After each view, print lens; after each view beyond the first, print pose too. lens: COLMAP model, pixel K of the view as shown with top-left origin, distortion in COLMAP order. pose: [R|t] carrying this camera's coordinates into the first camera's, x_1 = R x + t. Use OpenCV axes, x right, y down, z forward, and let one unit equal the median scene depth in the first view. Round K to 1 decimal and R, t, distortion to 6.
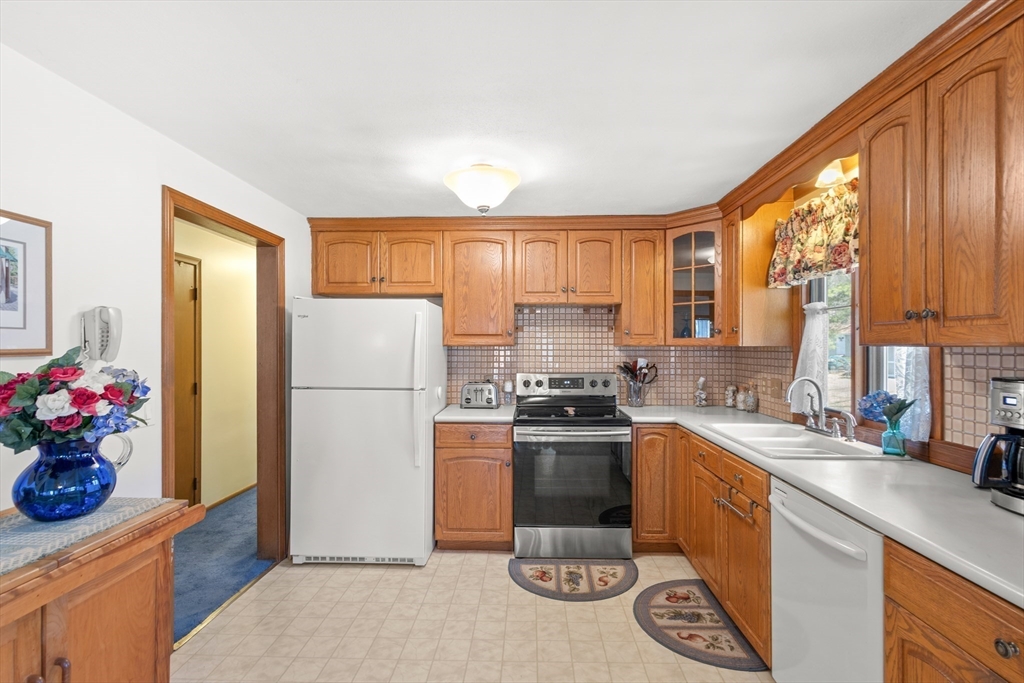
lens RADIAL K [[472.9, 0, 513.3], [0, 472.9, 346.3], [0, 0, 1]] dist [0.001171, -0.000143]
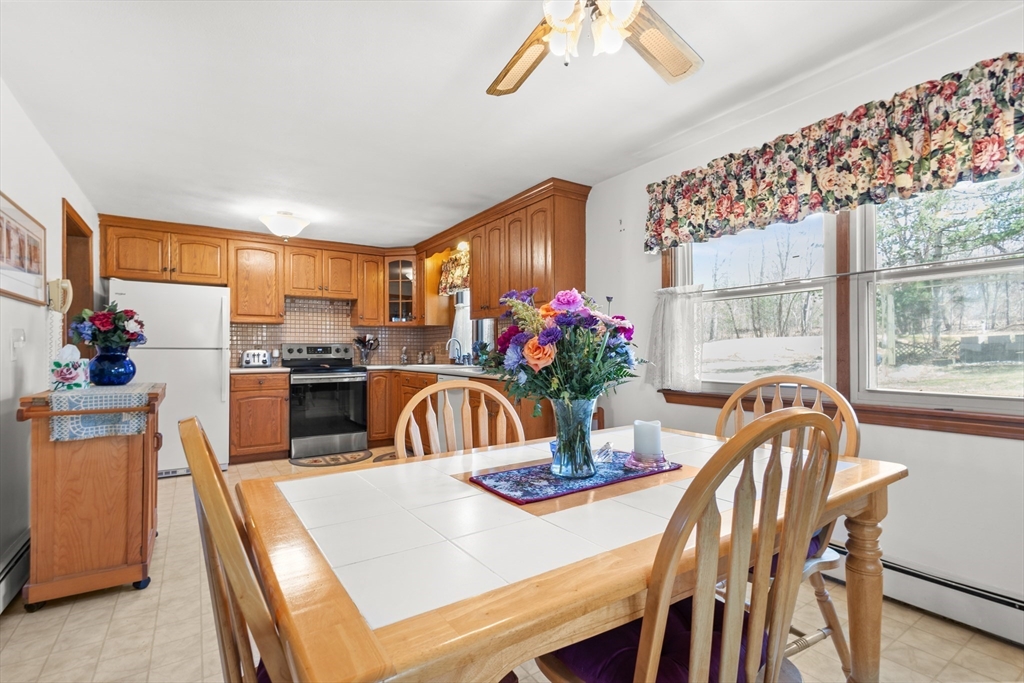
lens RADIAL K [[469.4, 0, 510.4], [0, 469.4, 343.9], [0, 0, 1]] dist [0.002438, 0.000023]
pose [[0.812401, 0.003419, 0.583088, -0.306859], [0.003268, 0.999940, -0.010416, 0.087640], [-0.583089, 0.010368, 0.812342, -0.653923]]
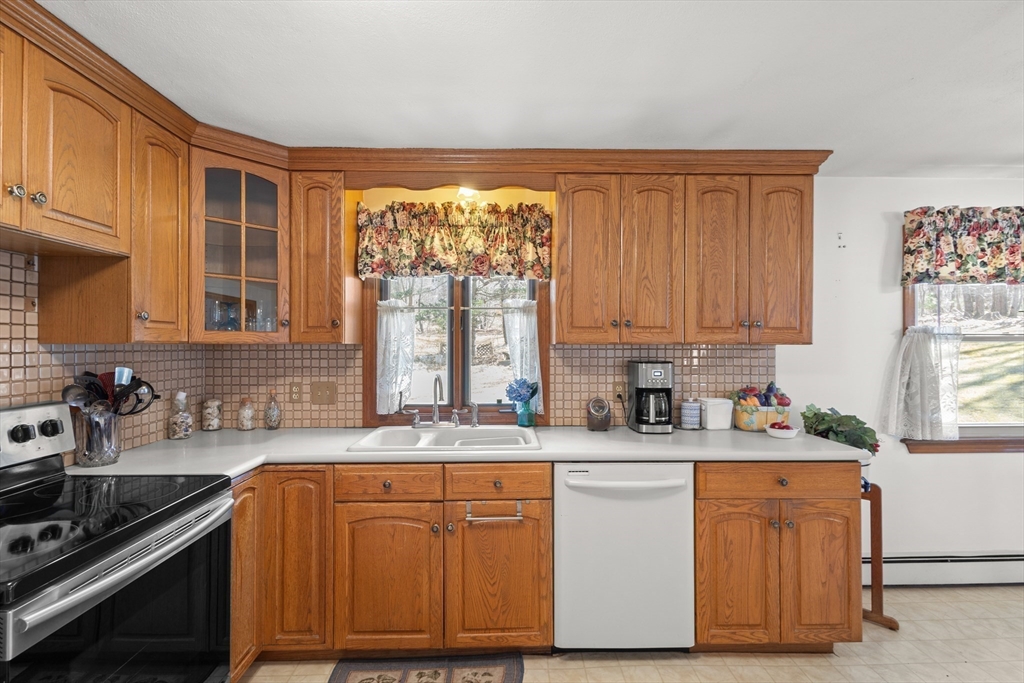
lens RADIAL K [[469.4, 0, 510.4], [0, 469.4, 343.9], [0, 0, 1]] dist [0.002438, 0.000023]
pose [[-0.059545, 0.001717, 0.998224, -0.311160], [-0.000045, 0.999999, -0.001722, 0.001213], [-0.998226, -0.000147, -0.059545, 0.703062]]
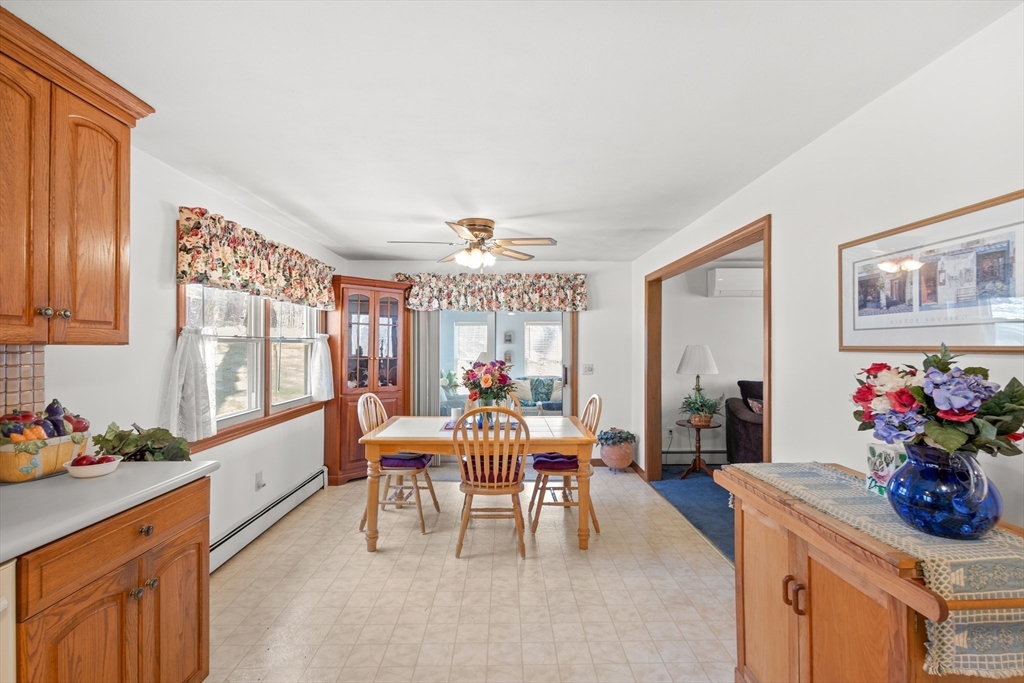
lens RADIAL K [[472.9, 0, 513.3], [0, 472.9, 346.3], [0, 0, 1]] dist [0.001171, -0.000143]
pose [[-0.998497, 0.000265, -0.054805, -0.035352], [0.000272, 1.000000, -0.000115, 0.002586], [0.054805, -0.000130, -0.998497, 0.790403]]
